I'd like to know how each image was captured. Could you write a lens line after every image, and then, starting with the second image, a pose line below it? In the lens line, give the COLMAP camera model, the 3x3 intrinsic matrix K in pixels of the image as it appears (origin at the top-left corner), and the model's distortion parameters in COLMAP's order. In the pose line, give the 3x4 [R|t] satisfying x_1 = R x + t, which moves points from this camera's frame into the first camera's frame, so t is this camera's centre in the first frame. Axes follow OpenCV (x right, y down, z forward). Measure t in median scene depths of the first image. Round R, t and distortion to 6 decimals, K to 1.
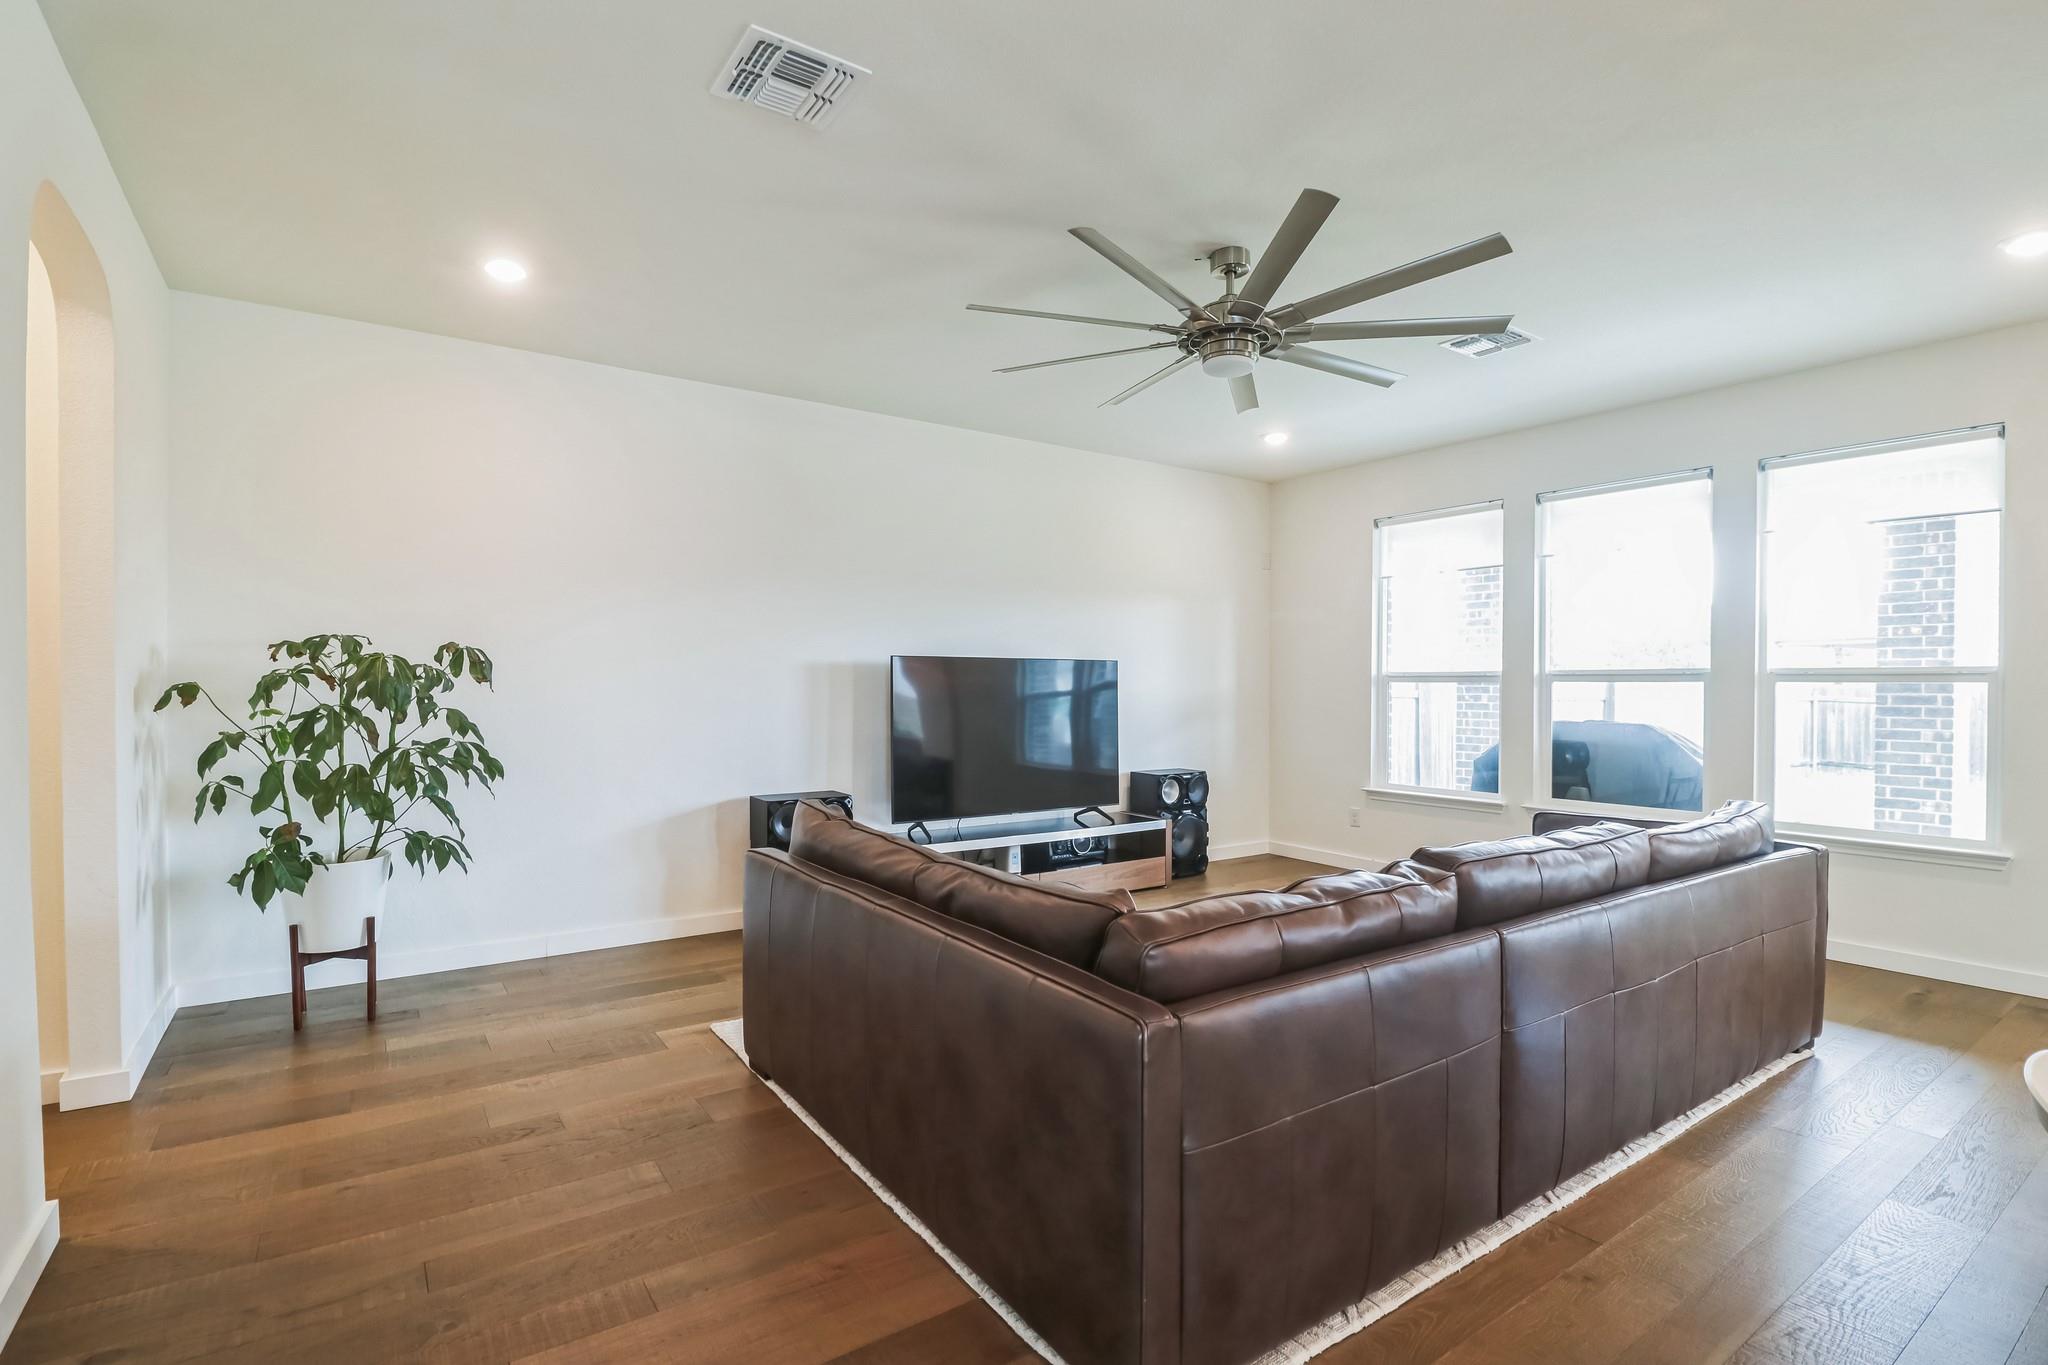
lens RADIAL K [[968.1, 0, 1024.0], [0, 968.1, 682.5], [0, 0, 1]] dist [-0.000837, -0.000089]
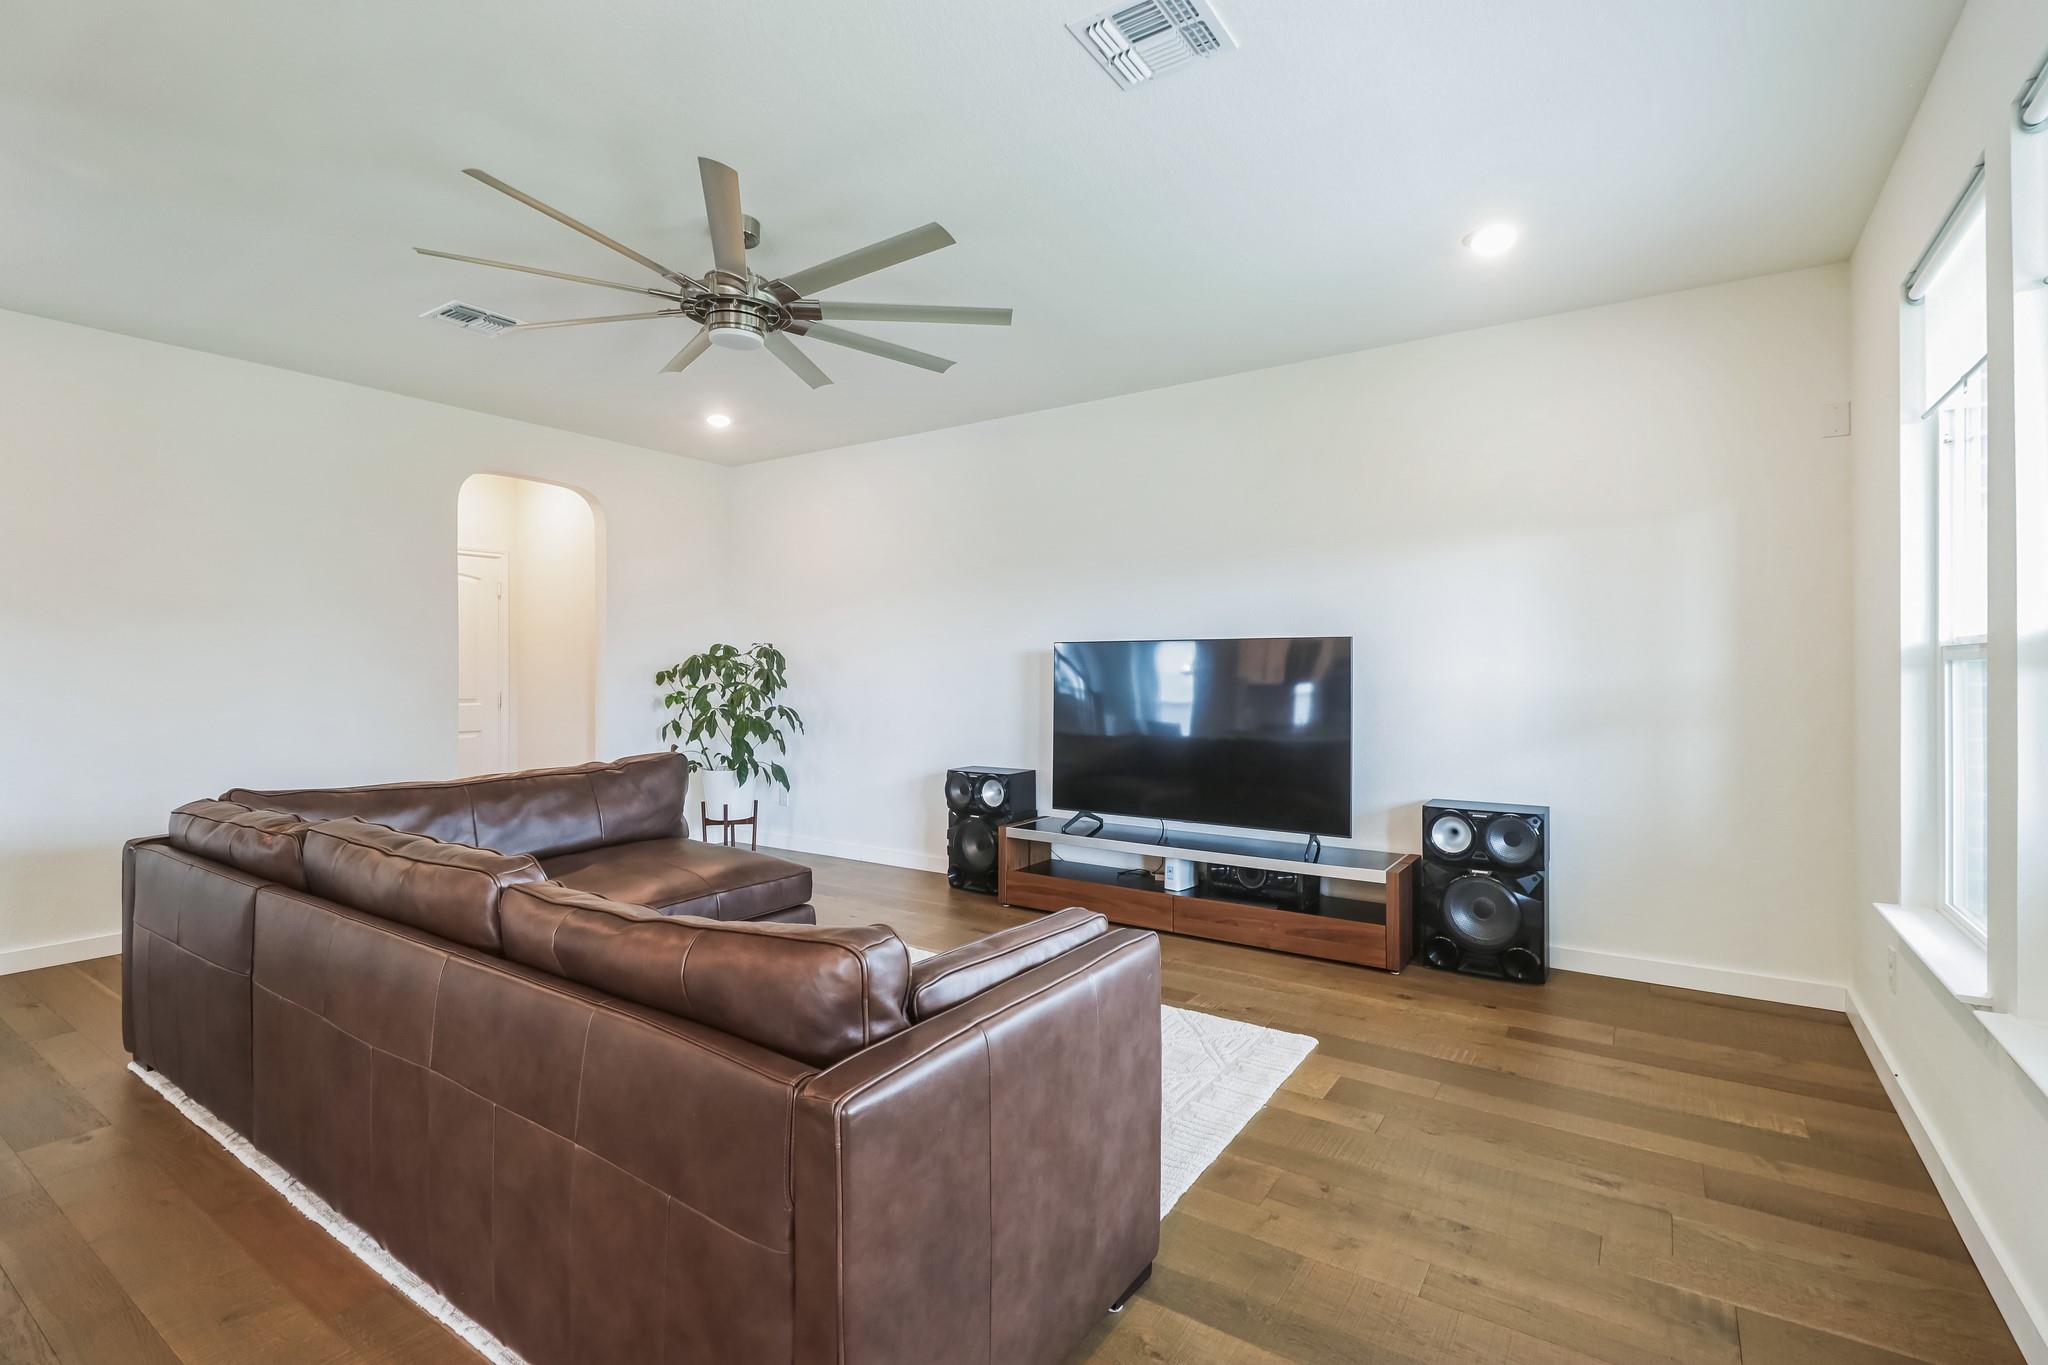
lens RADIAL K [[949.9, 0, 1014.9], [0, 949.9, 665.2], [0, 0, 1]] dist [0.001050, 0.000104]
pose [[0.342730, -0.017014, -0.939280, 0.779804], [0.001750, 0.999846, -0.017472, 0.012617], [0.939432, 0.004344, 0.342706, 0.619317]]
